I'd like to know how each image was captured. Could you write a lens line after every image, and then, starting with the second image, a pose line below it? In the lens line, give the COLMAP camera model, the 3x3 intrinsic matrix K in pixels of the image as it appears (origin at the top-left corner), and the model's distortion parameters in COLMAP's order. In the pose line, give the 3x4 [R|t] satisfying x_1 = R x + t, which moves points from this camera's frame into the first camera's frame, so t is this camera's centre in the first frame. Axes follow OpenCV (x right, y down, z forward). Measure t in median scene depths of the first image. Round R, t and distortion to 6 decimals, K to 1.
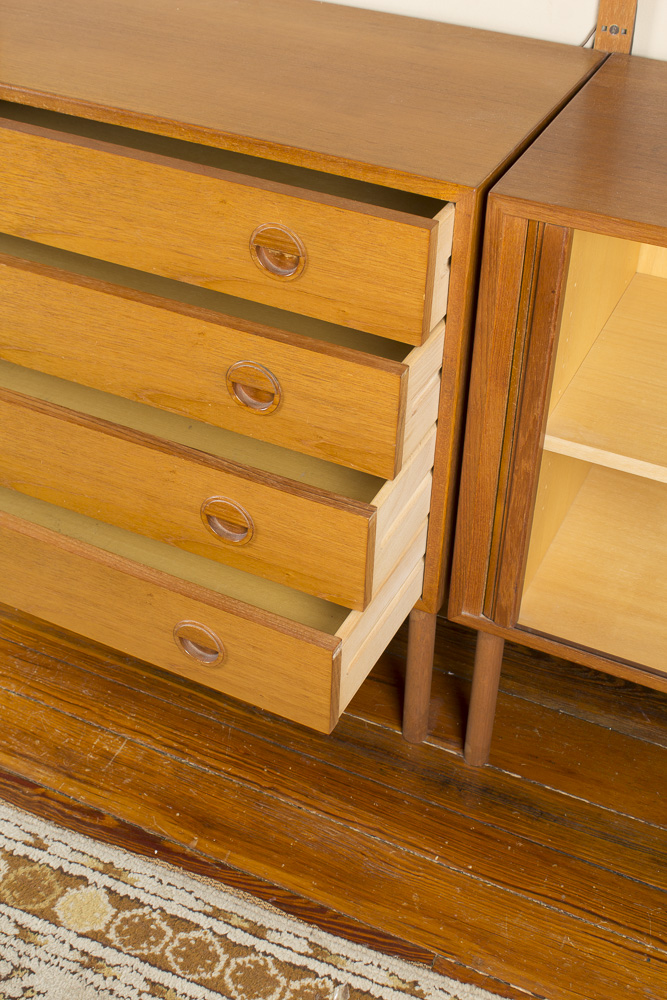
lens RADIAL K [[1287.4, 0, 325.1], [0, 1287.4, 503.9], [0, 0, 1]] dist [-0.051628, 0.000000]
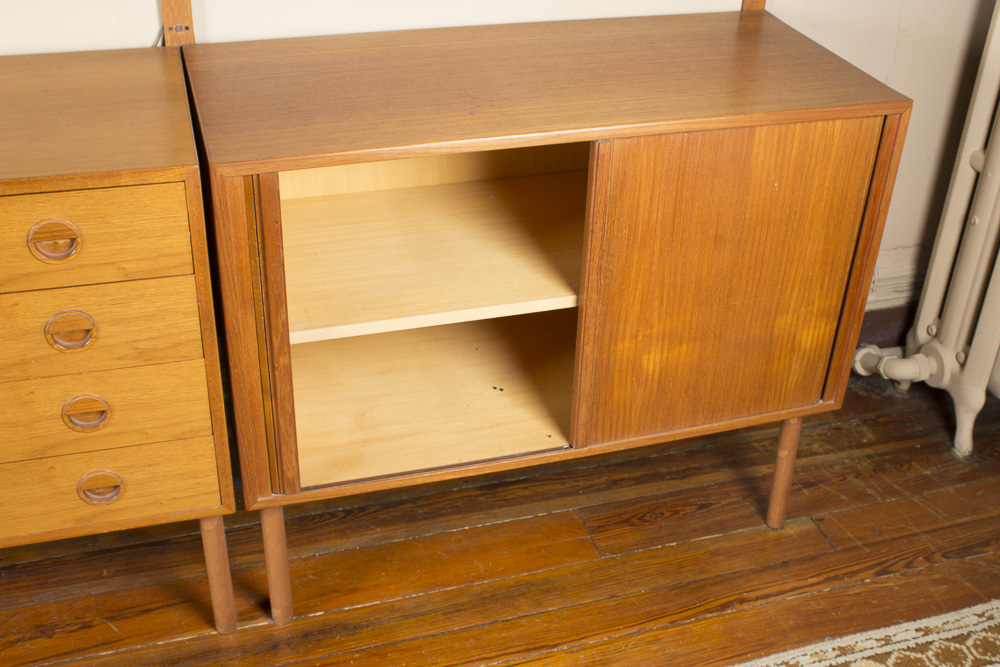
lens RADIAL K [[1154.2, 0, 505.2], [0, 1154.2, 339.1], [0, 0, 1]] dist [-0.074946, 0.000000]
pose [[0.728759, -0.357158, 0.584250, -0.348330], [0.398493, 0.915051, 0.062325, -0.033815], [-0.556879, 0.187400, 0.809177, -0.047886]]
